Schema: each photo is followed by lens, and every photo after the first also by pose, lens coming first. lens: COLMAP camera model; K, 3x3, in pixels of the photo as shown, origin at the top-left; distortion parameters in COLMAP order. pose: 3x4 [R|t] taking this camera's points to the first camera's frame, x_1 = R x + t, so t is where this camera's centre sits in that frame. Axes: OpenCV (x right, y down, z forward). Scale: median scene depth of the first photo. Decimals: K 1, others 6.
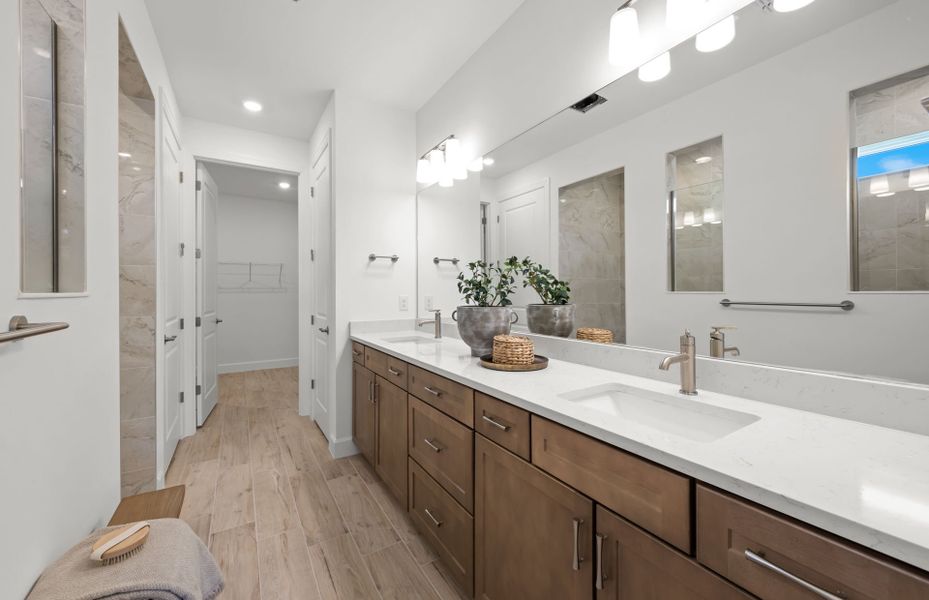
lens RADIAL K [[360.9, 0, 467.2], [0, 360.9, 293.5], [0, 0, 1]] dist [0.001917, -0.000308]
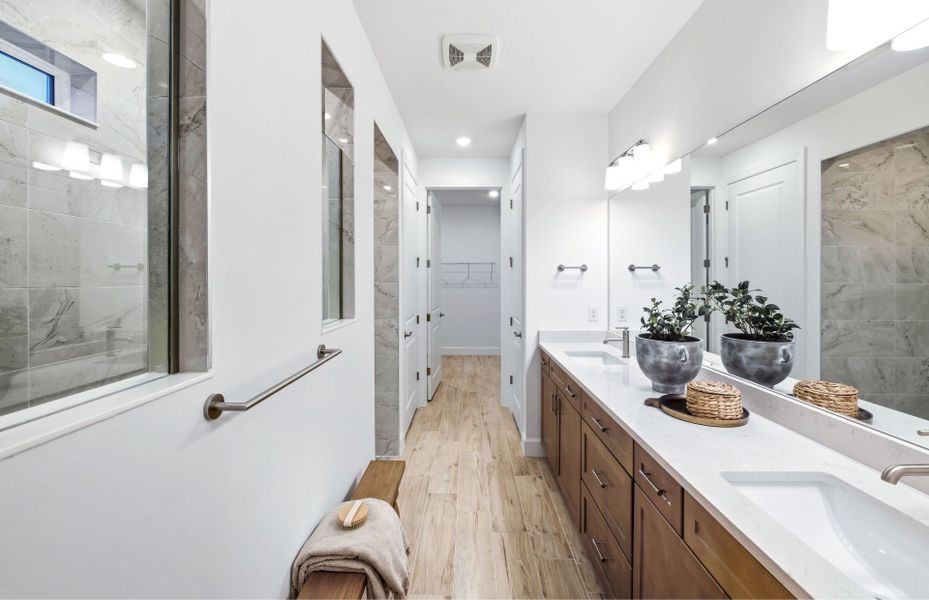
lens RADIAL K [[375.1, 0, 466.2], [0, 375.1, 282.2], [0, 0, 1]] dist [0.000052, -0.000574]
pose [[0.842606, 0.010017, -0.538437, 0.090590], [-0.004061, 0.999917, 0.012247, -0.080633], [0.538515, -0.008133, 0.842577, -0.039505]]
